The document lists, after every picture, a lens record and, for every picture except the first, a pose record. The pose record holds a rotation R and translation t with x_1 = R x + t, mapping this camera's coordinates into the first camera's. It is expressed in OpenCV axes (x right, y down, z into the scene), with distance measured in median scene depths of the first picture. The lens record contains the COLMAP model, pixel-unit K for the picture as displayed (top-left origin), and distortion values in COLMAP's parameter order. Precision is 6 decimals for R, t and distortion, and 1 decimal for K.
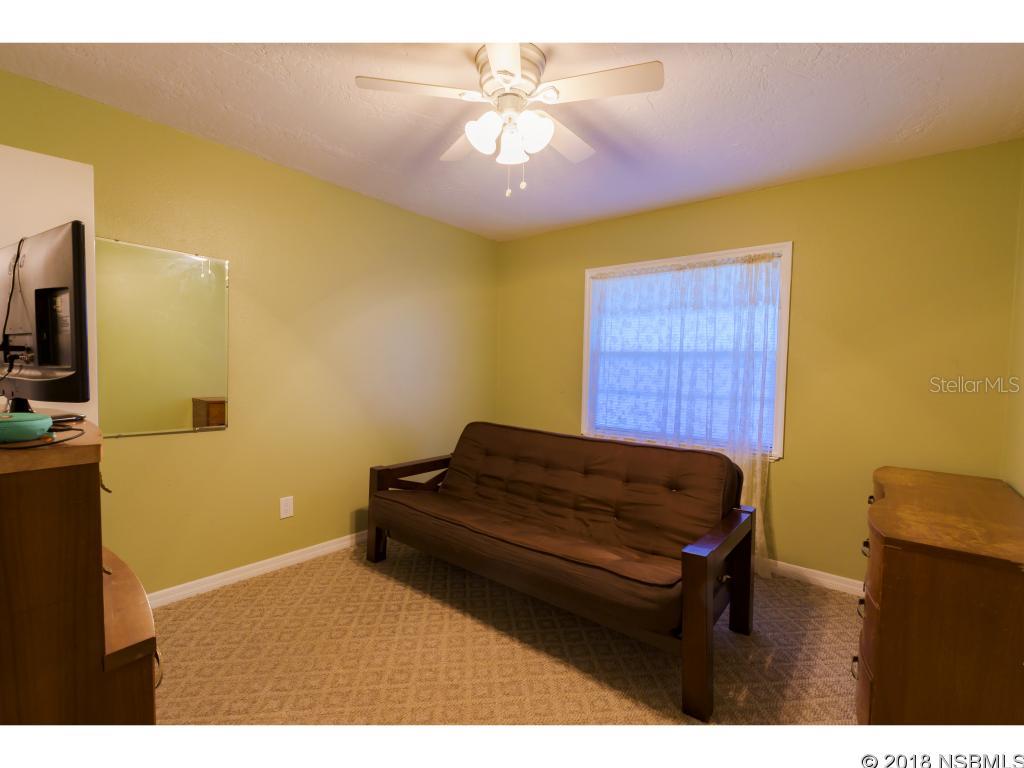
lens RADIAL K [[453.5, 0, 516.4], [0, 453.5, 388.6], [0, 0, 1]] dist [0.002276, 0.000235]
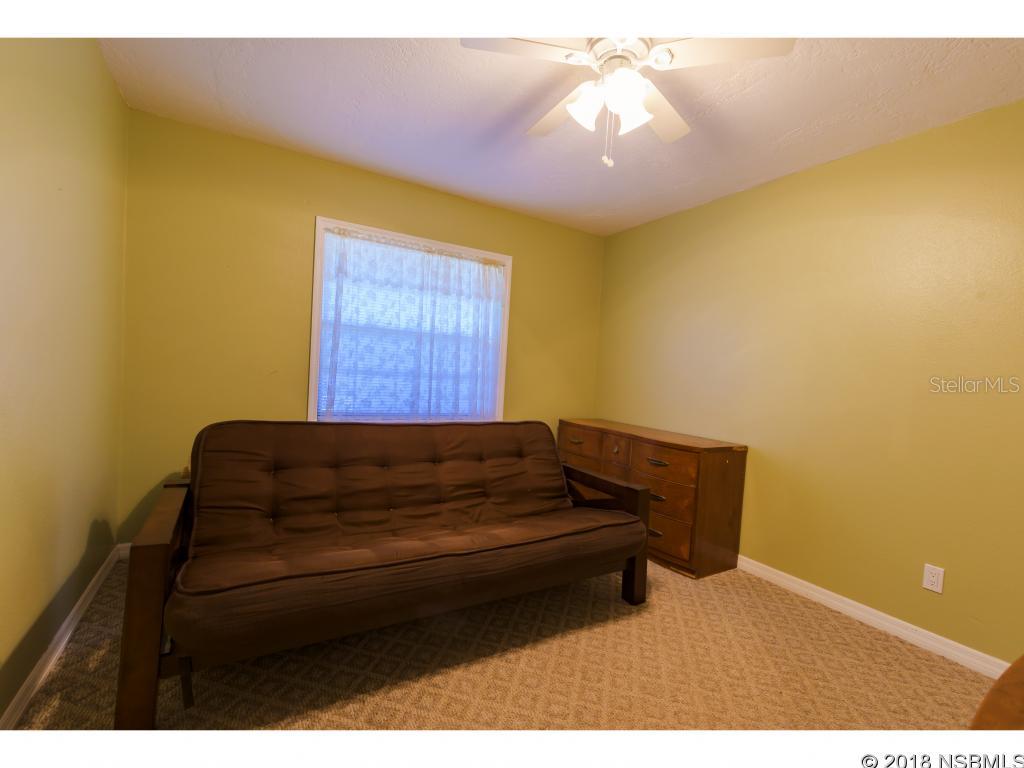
lens RADIAL K [[455.2, 0, 494.3], [0, 455.2, 388.8], [0, 0, 1]] dist [0.003958, 0.000637]
pose [[0.364211, -0.040476, 0.930436, -0.573239], [-0.012463, 0.998754, 0.048327, -0.005432], [-0.931233, -0.029198, 0.363253, 0.494733]]
